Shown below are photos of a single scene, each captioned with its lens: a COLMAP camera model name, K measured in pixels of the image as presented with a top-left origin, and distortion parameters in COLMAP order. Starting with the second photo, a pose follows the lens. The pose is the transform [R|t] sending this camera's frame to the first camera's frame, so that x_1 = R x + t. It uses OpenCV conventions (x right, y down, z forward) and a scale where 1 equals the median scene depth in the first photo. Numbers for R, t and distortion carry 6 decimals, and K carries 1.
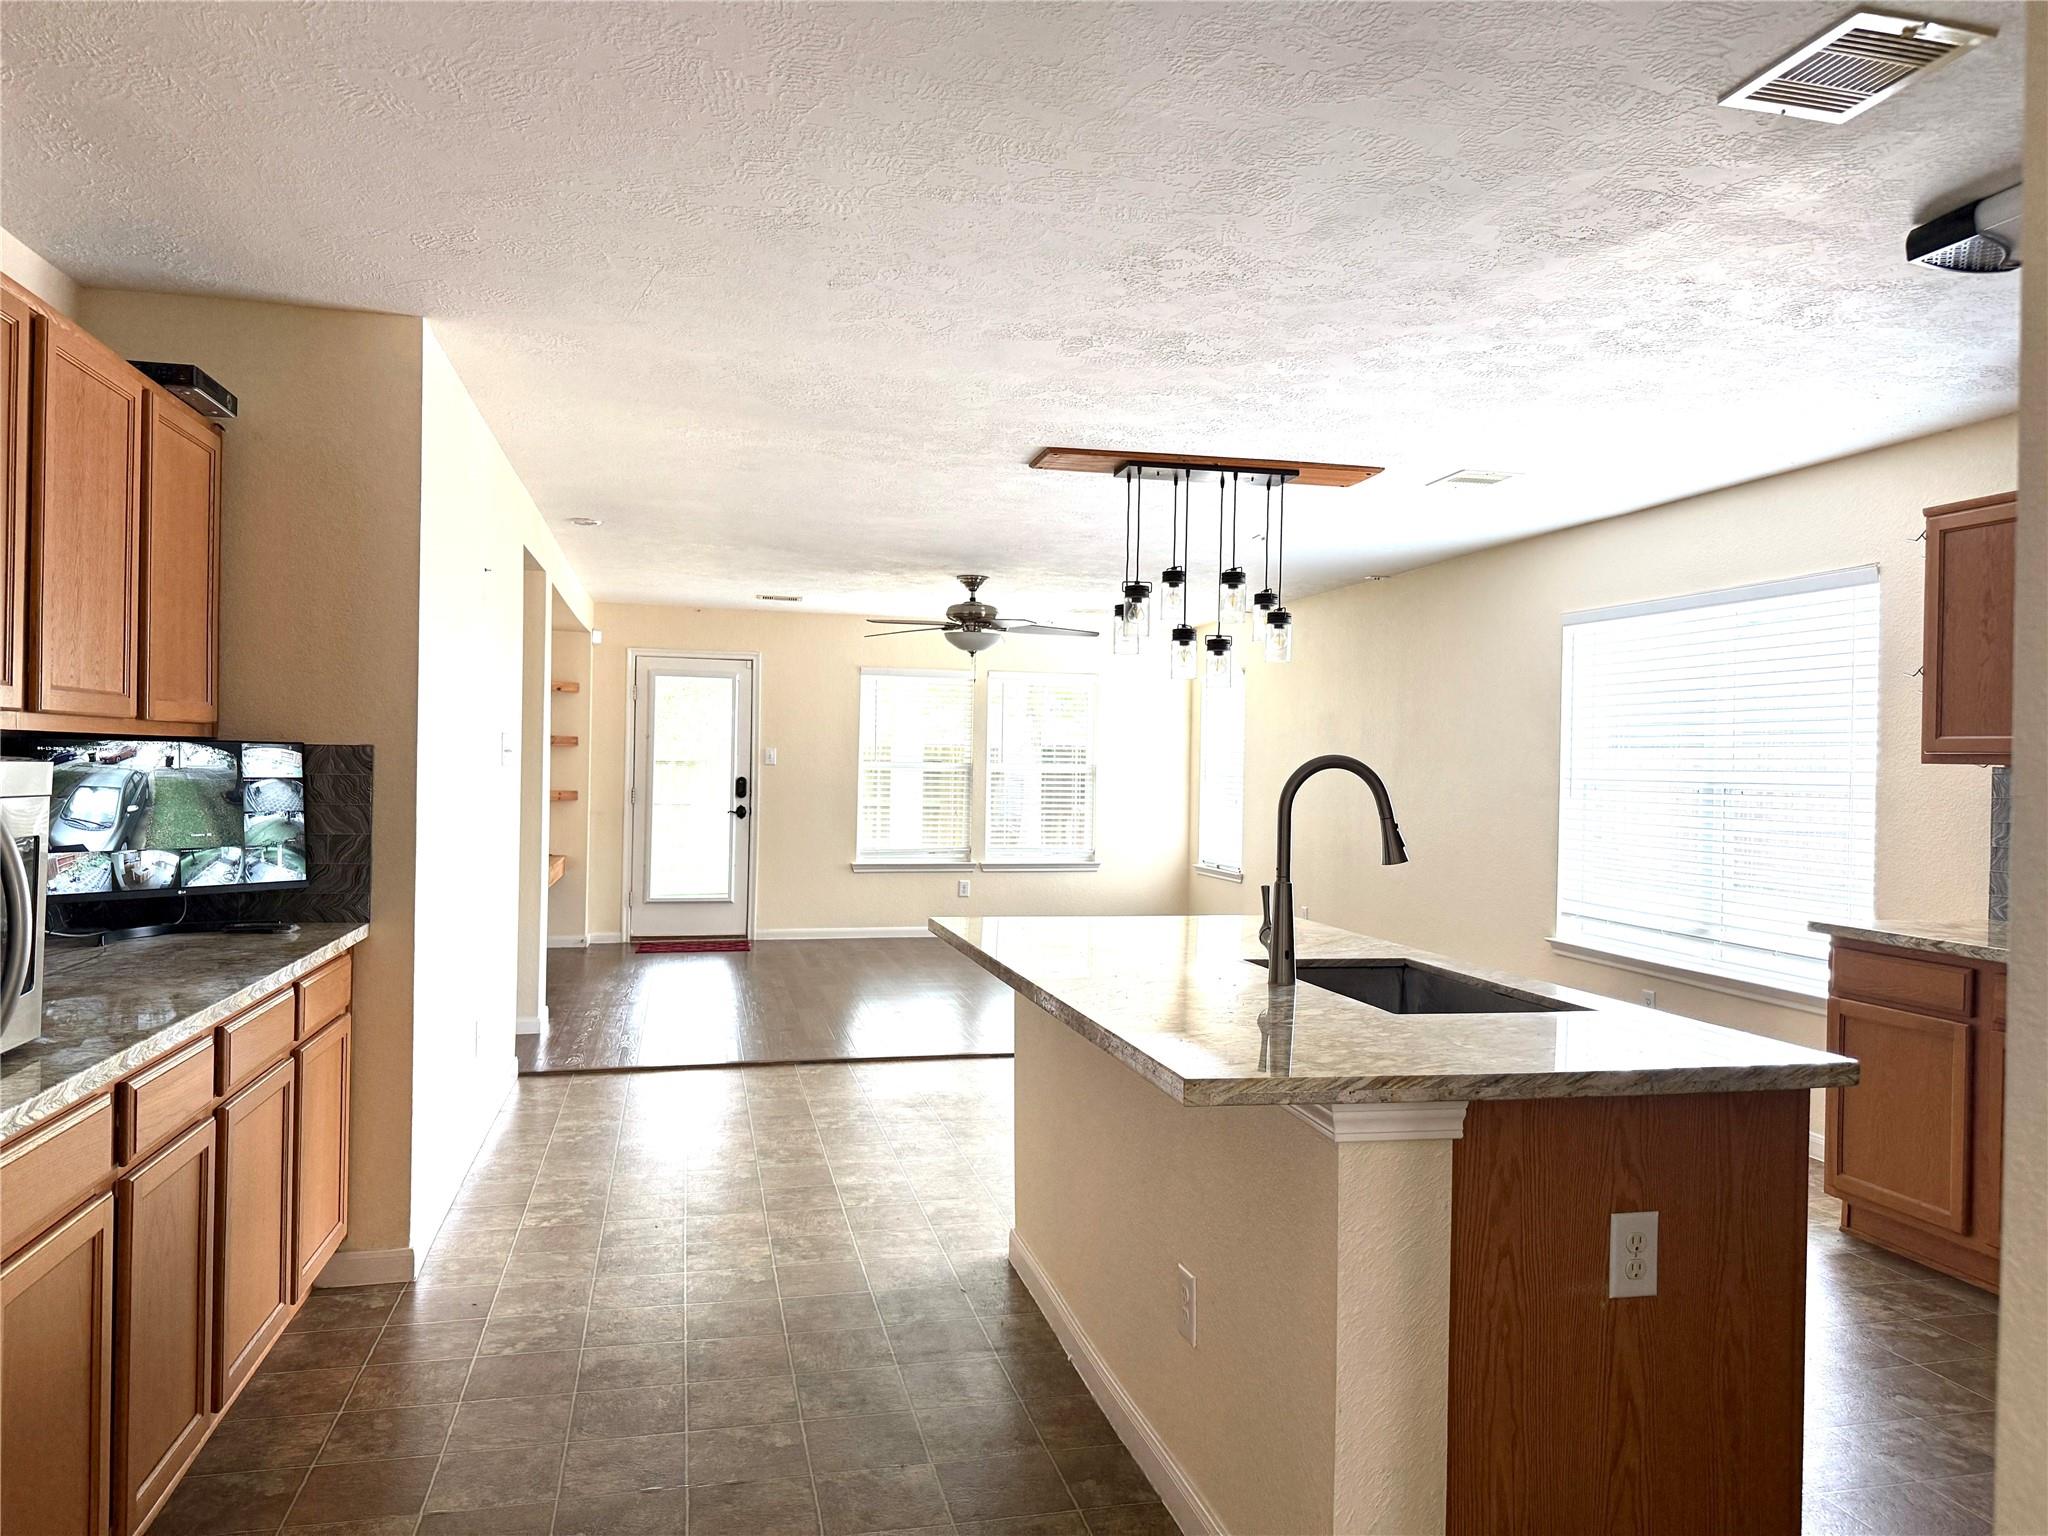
lens RADIAL K [[1430.9, 0, 1023.0], [0, 1430.9, 759.2], [0, 0, 1]] dist [0.002474, -0.000039]
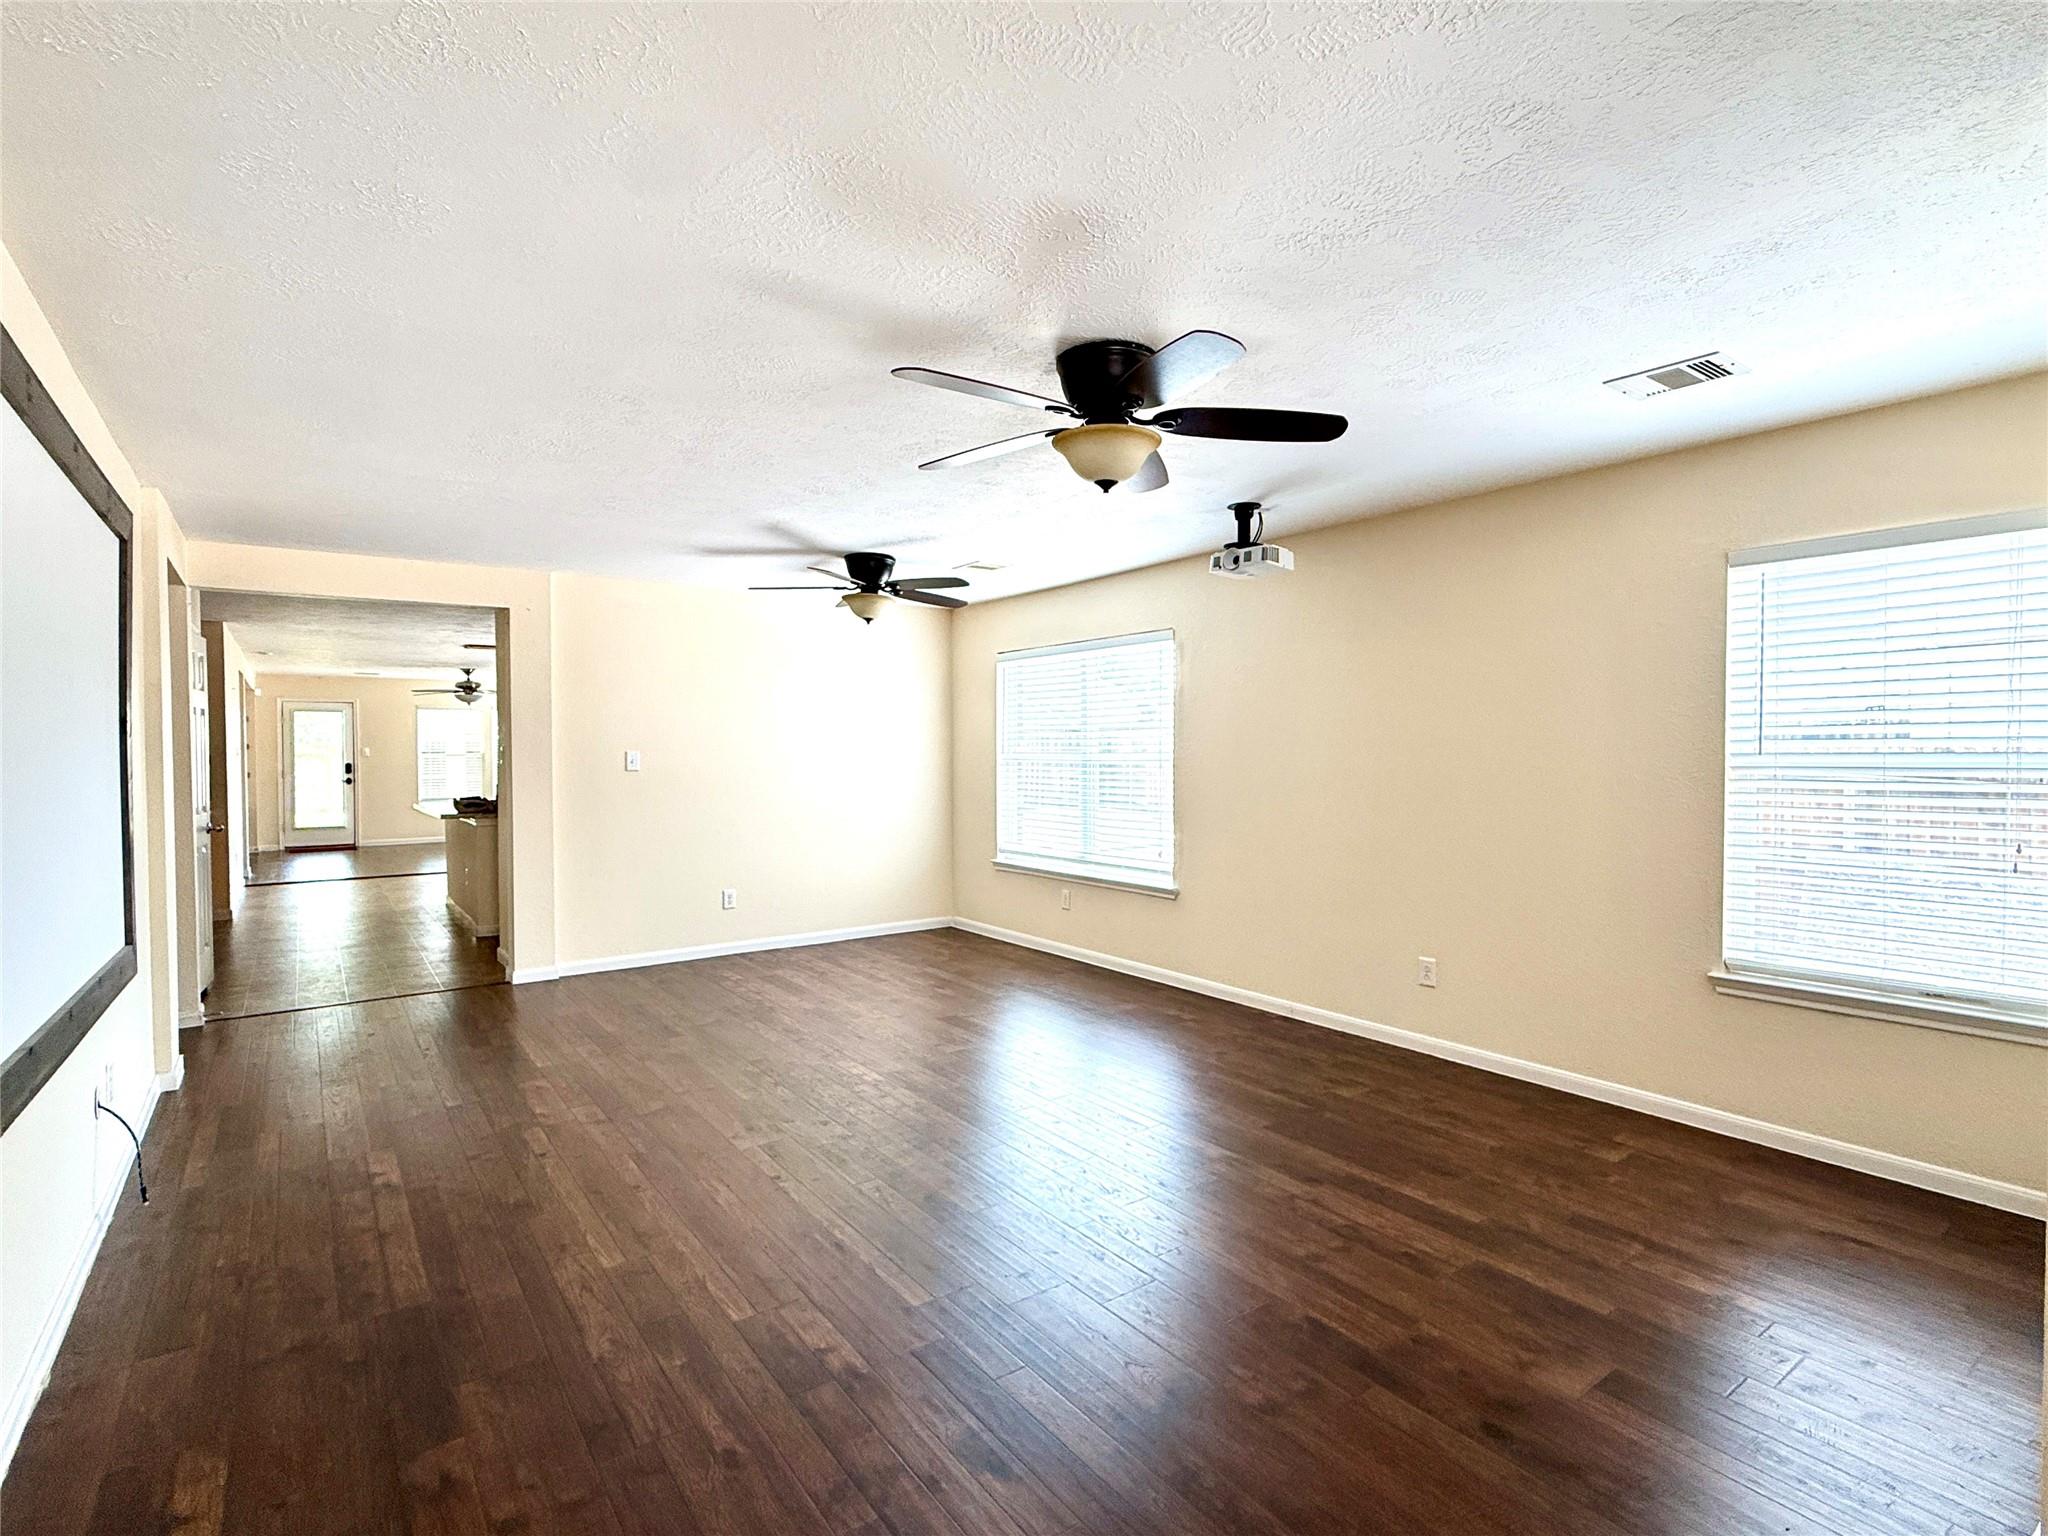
lens RADIAL K [[1004.1, 0, 1029.7], [0, 1004.1, 781.1], [0, 0, 1]] dist [-0.003728, 0.002379]
pose [[0.924003, -0.027688, 0.381381, 0.146236], [0.016777, 0.999350, 0.031907, 0.008567], [-0.382016, -0.023084, 0.923867, -0.654579]]
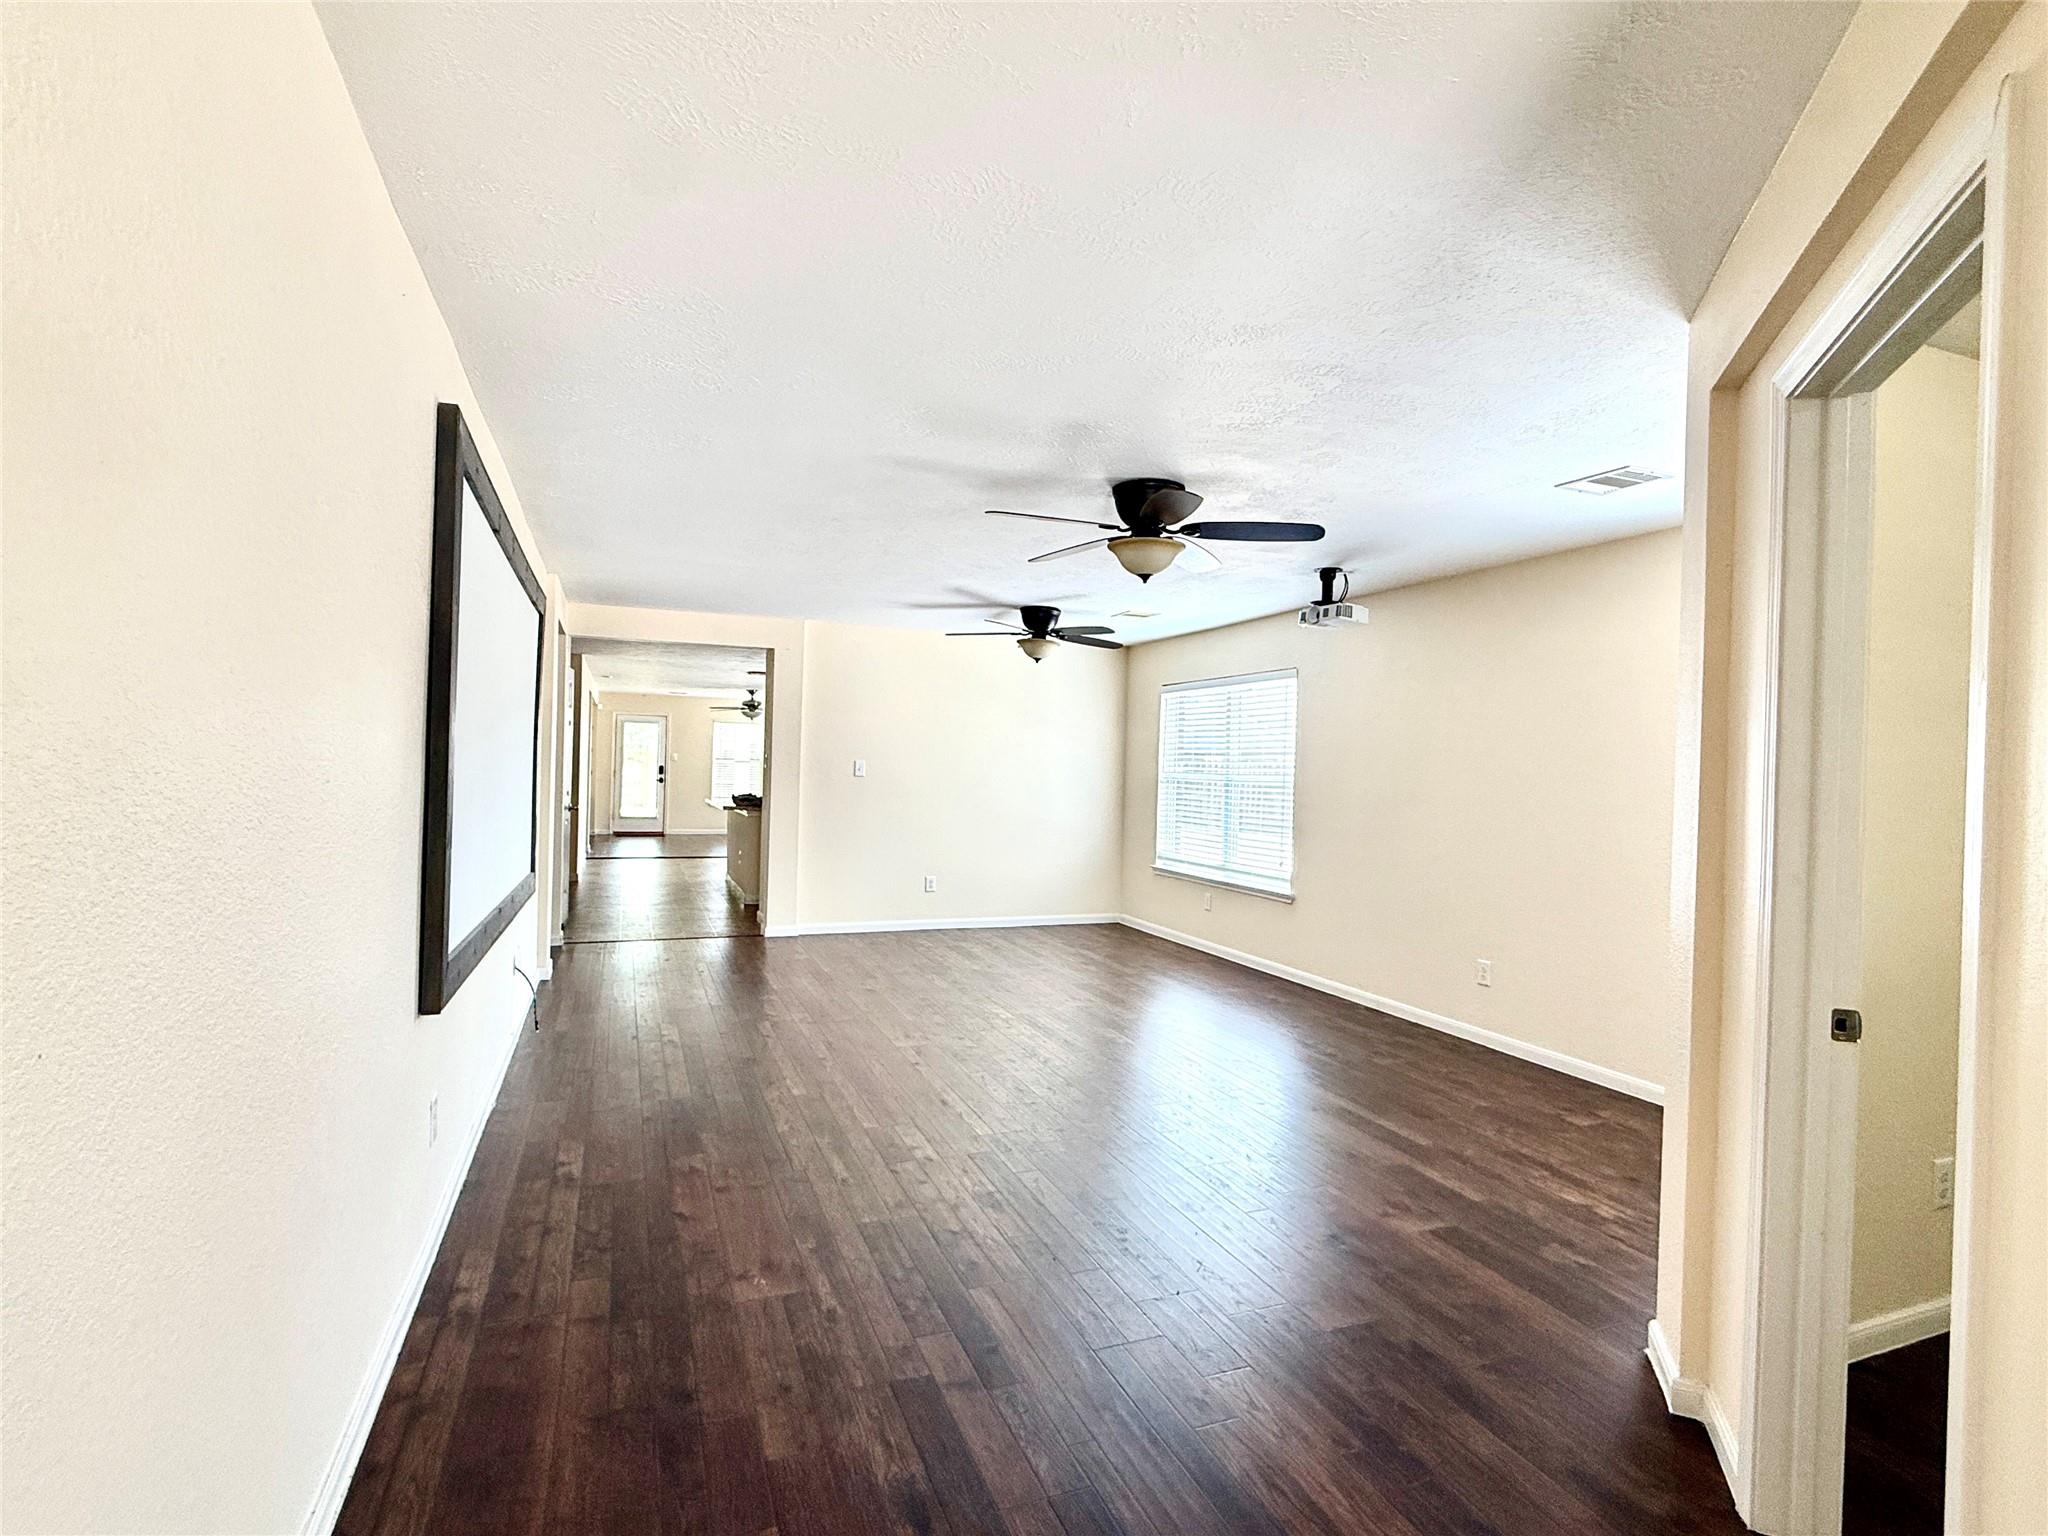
lens RADIAL K [[1004.1, 0, 1028.4], [0, 1004.1, 783.5], [0, 0, 1]] dist [-0.003728, 0.002379]
pose [[0.989292, 0.013406, 0.145336, 0.174172], [-0.015381, 0.999804, 0.012472, 0.011882], [-0.145140, -0.014574, 0.989304, -0.787489]]
